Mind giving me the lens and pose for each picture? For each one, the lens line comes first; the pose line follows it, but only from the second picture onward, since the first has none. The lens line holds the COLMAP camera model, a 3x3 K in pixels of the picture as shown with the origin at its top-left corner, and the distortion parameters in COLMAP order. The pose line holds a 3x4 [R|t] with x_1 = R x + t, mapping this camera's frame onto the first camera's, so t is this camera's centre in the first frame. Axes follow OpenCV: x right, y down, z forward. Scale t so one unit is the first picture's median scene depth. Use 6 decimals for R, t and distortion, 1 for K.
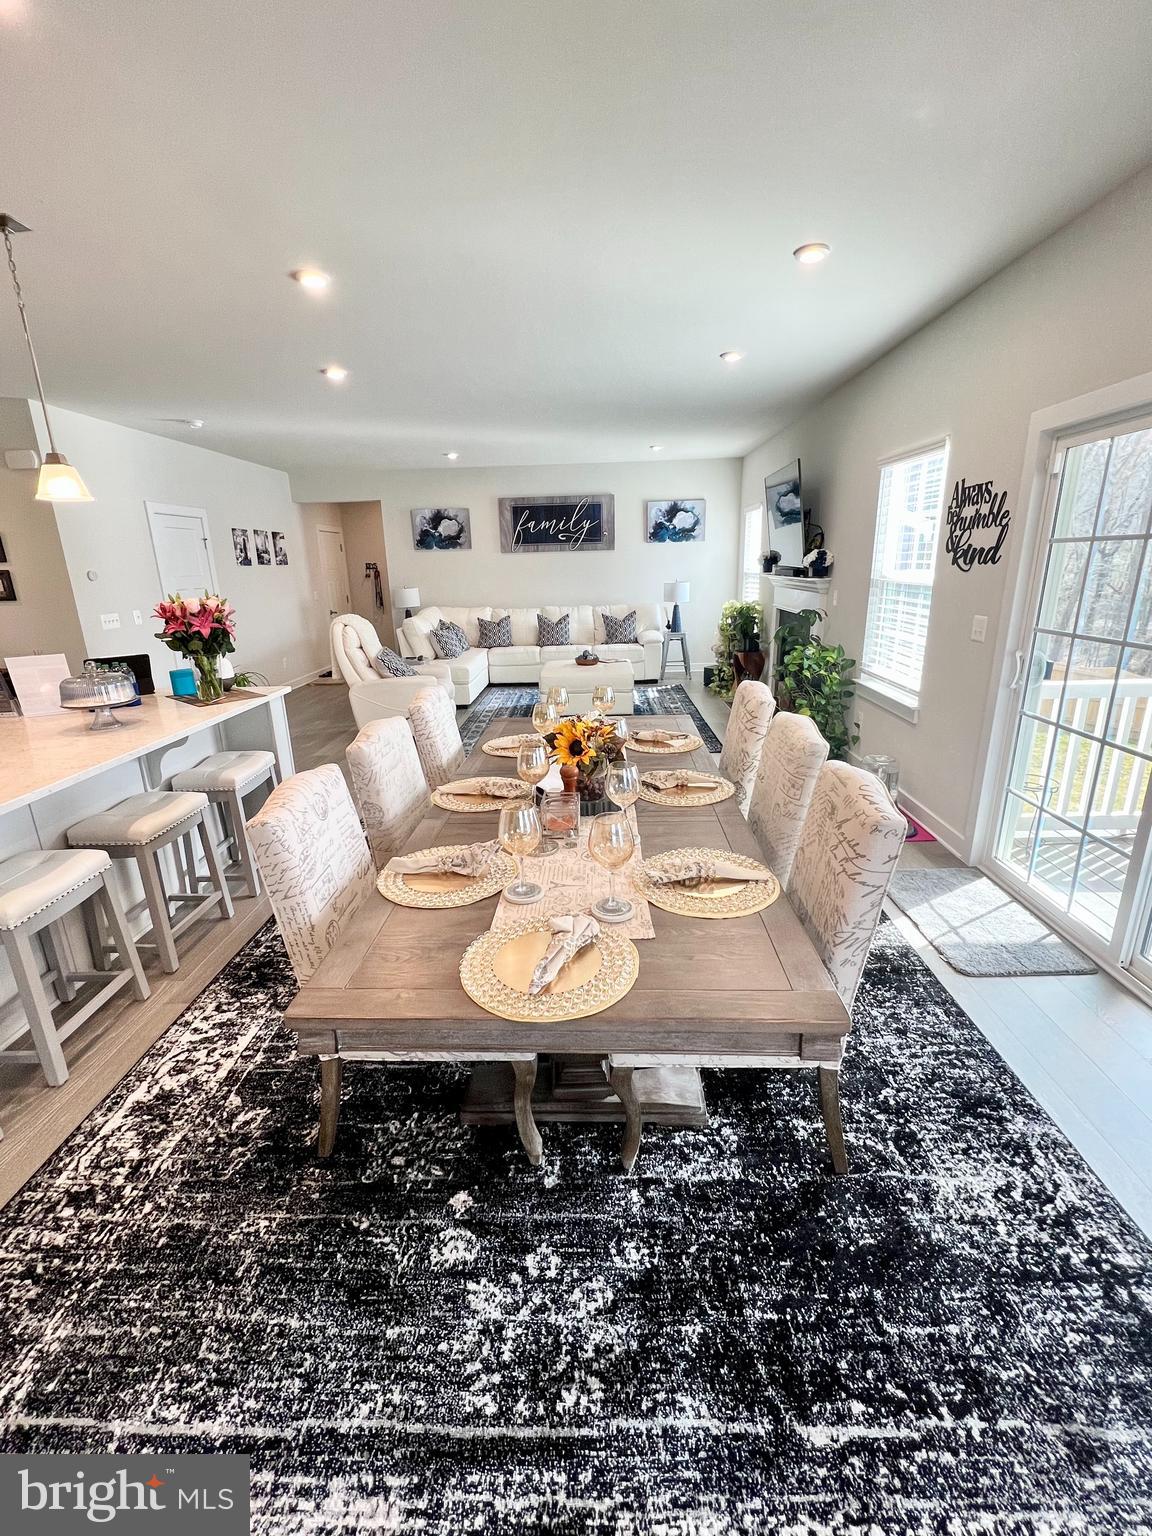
lens RADIAL K [[671.6, 0, 580.7], [0, 671.6, 763.1], [0, 0, 1]] dist [-0.004006, 0.001182]
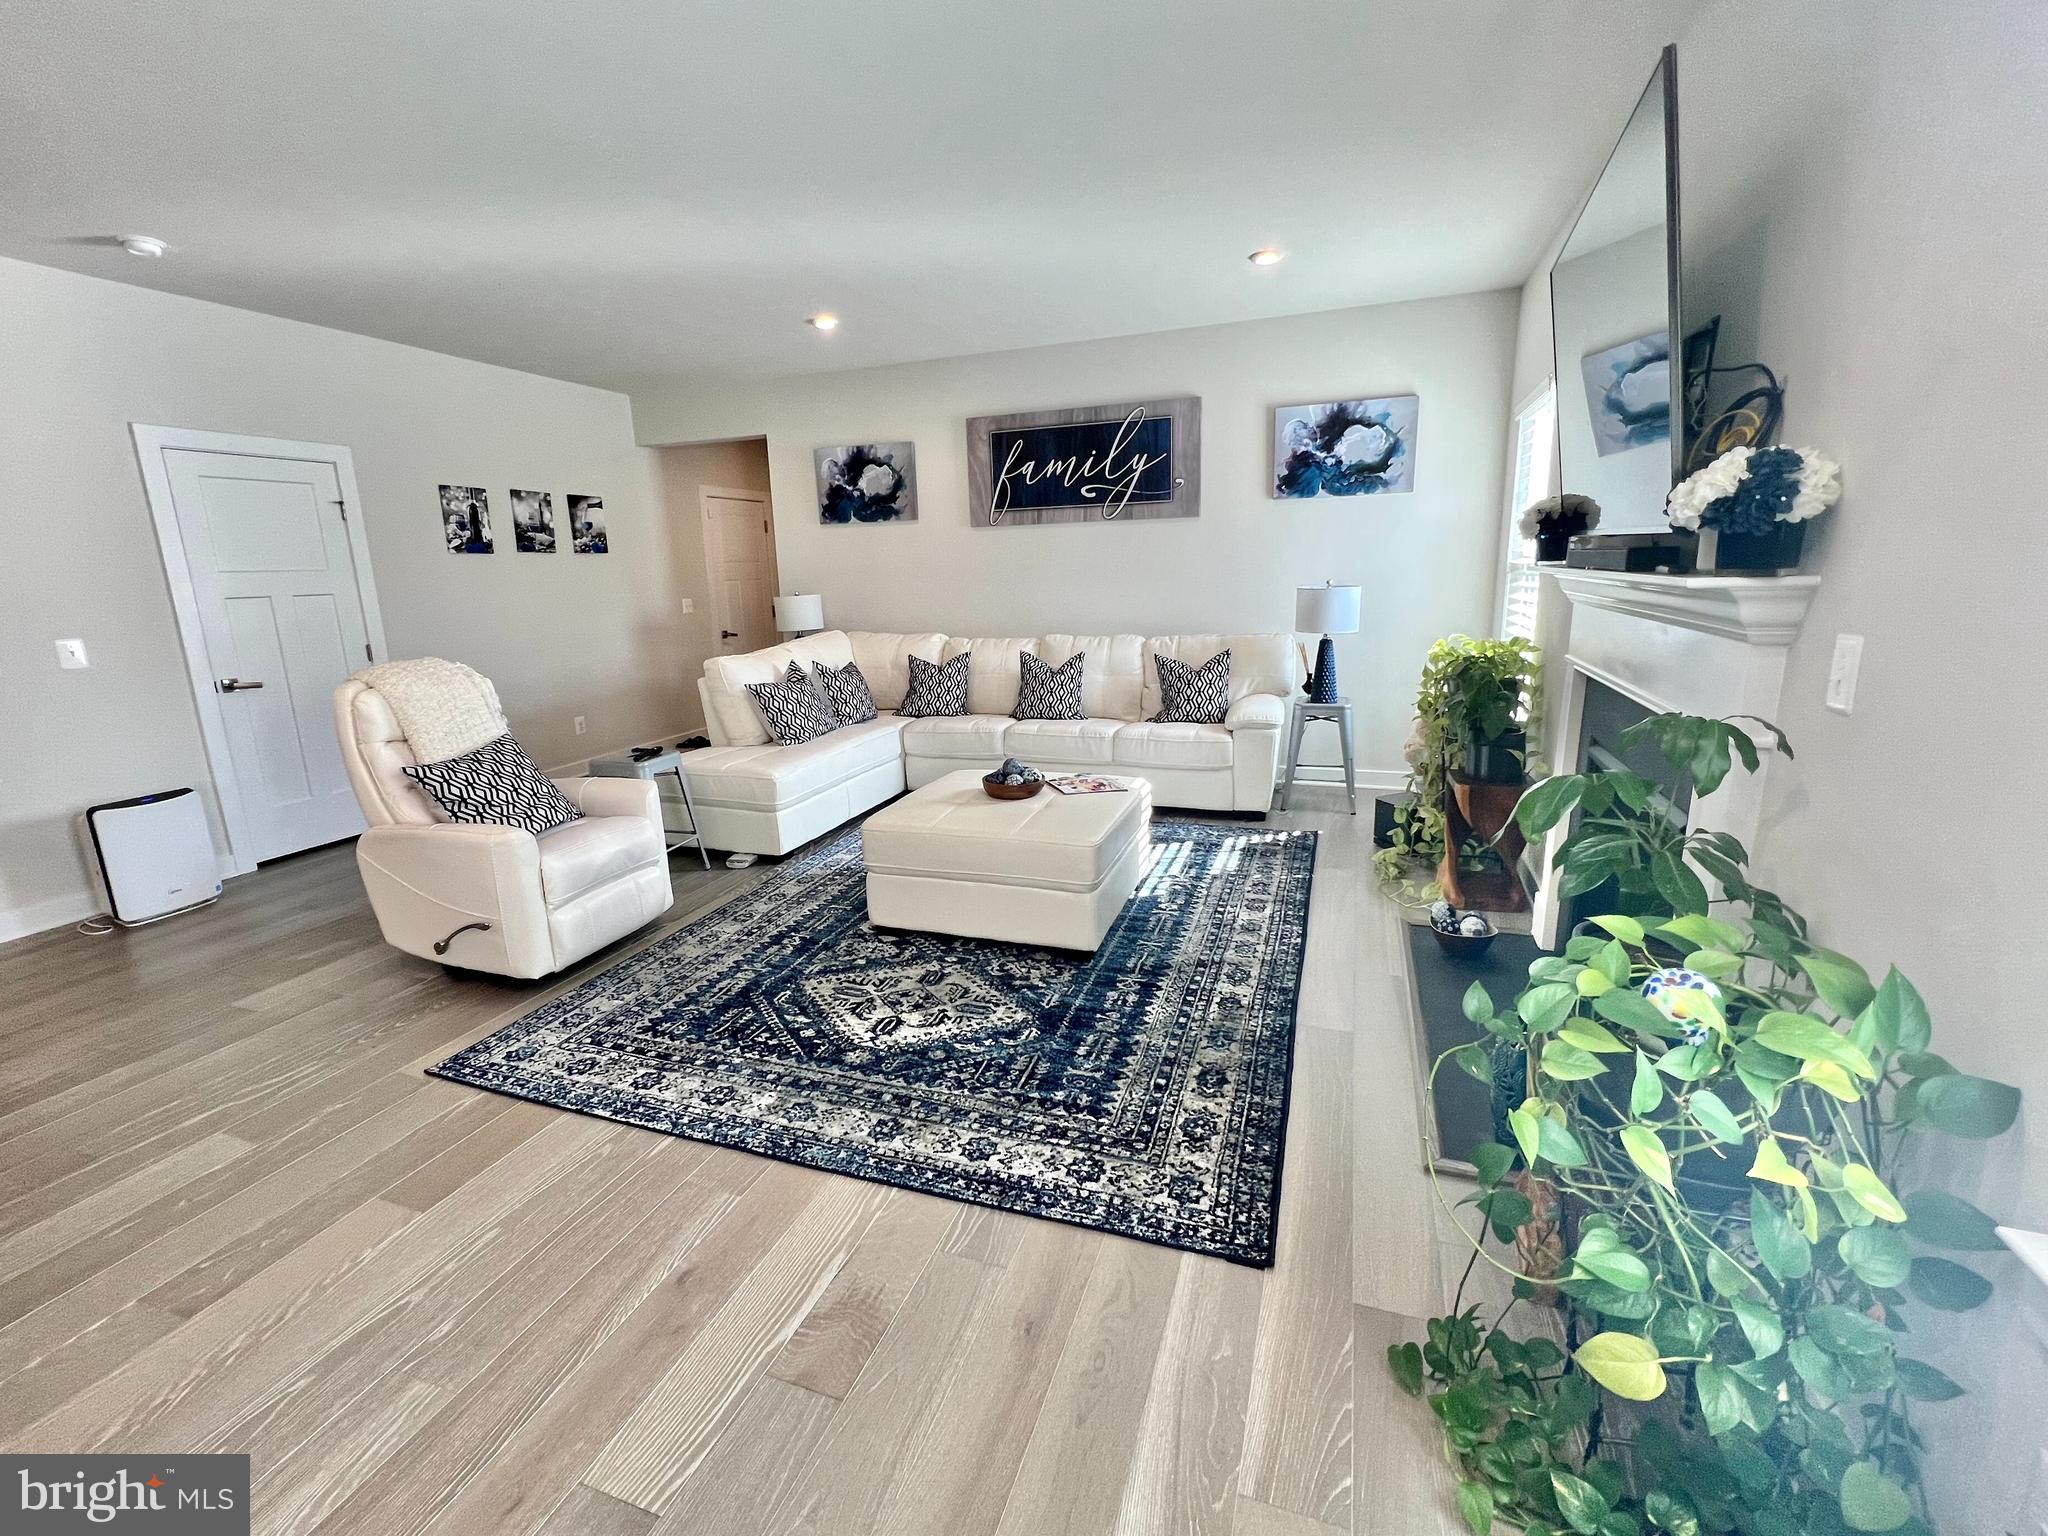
lens RADIAL K [[895.5, 0, 1017.9], [0, 895.5, 768.9], [0, 0, 1]] dist [-0.004006, 0.001182]
pose [[0.948343, 0.067821, -0.309913, 0.527601], [-0.085900, 0.995285, -0.045047, -0.424773], [0.305397, 0.069341, 0.949697, 1.549980]]
